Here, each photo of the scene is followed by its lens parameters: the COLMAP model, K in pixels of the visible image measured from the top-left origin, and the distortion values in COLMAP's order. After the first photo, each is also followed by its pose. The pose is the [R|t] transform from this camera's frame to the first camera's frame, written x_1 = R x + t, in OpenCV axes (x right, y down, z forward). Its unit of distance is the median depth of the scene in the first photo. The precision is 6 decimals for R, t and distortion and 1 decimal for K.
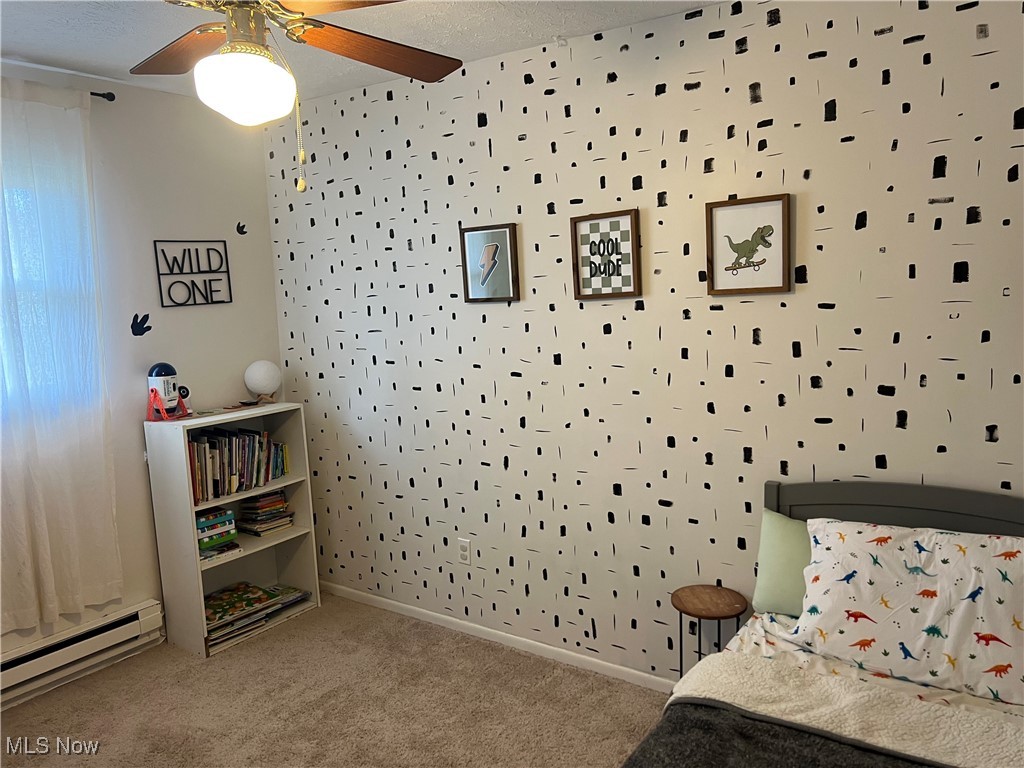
lens RADIAL K [[766.5, 0, 533.9], [0, 766.5, 400.2], [0, 0, 1]] dist [0.047052, -0.062182]
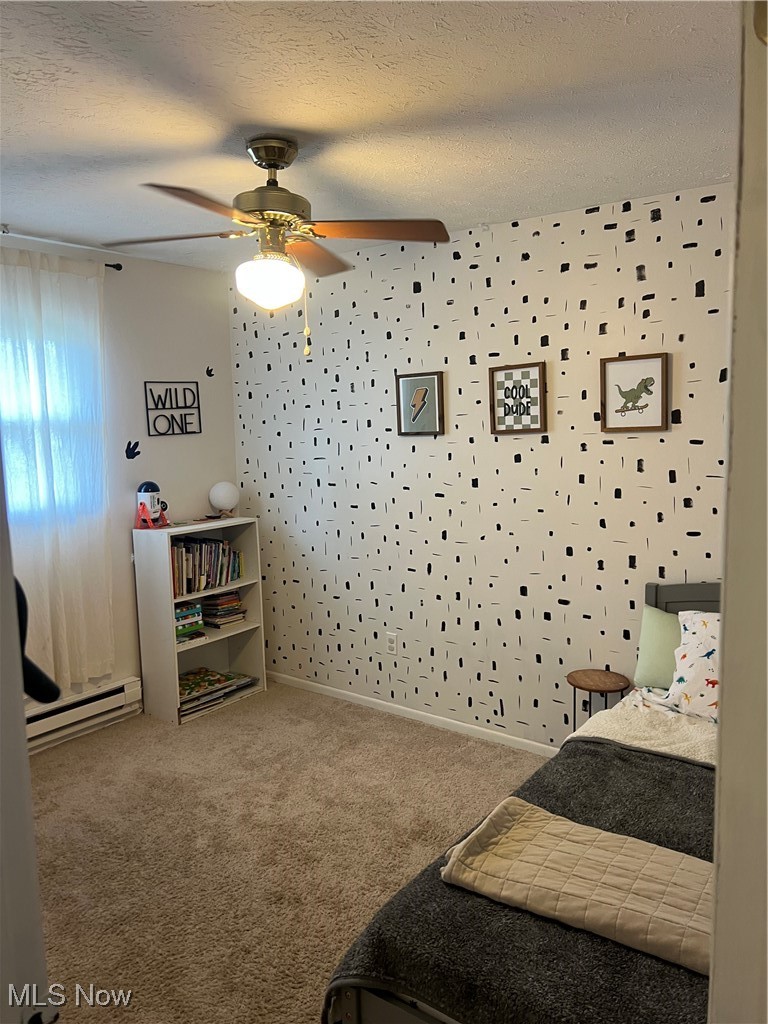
lens RADIAL K [[766.5, 0, 389.3], [0, 766.5, 515.1], [0, 0, 1]] dist [0.047052, -0.062182]
pose [[0.998502, 0.018575, -0.051473, -0.041448], [-0.019796, 0.999532, -0.023328, 0.028247], [0.051016, 0.024312, 0.998402, -0.216666]]
